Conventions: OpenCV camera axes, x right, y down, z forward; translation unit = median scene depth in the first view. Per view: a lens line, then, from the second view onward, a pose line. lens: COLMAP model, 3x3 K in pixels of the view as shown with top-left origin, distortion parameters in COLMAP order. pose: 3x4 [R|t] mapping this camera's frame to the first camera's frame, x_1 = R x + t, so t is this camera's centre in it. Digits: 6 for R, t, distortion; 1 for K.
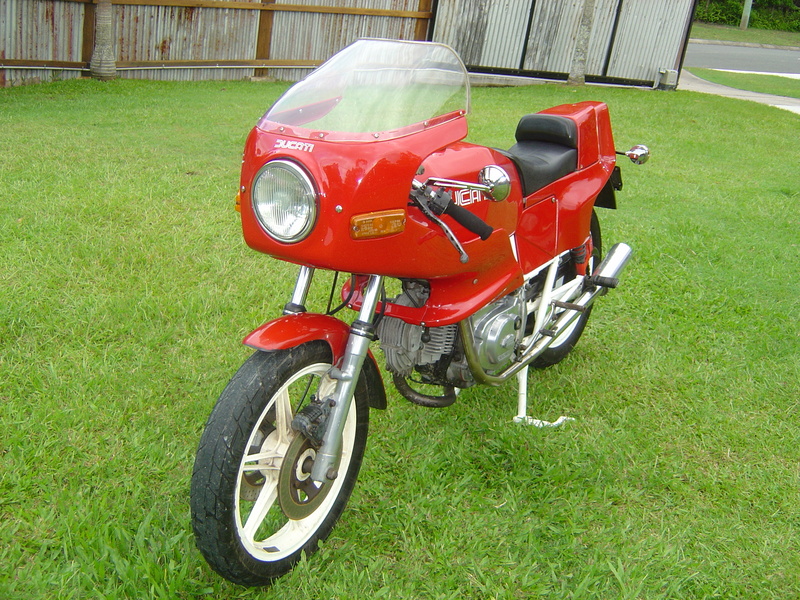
lens RADIAL K [[906.1, 0, 400.0], [0, 906.1, 300.0], [0, 0, 1]] dist [-0.146957, 0.018339]
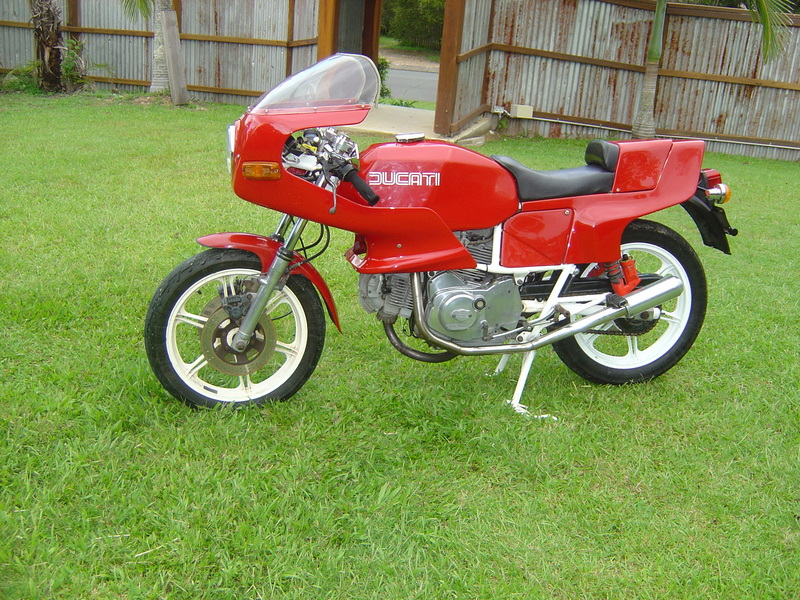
lens RADIAL K [[906.1, 0, 400.0], [0, 906.1, 300.0], [0, 0, 1]] dist [-0.146957, 0.018339]
pose [[0.698215, 0.184396, -0.691733, 0.253341], [-0.251632, 0.967815, 0.004001, 0.012224], [0.670207, 0.171268, 0.722143, 0.027966]]
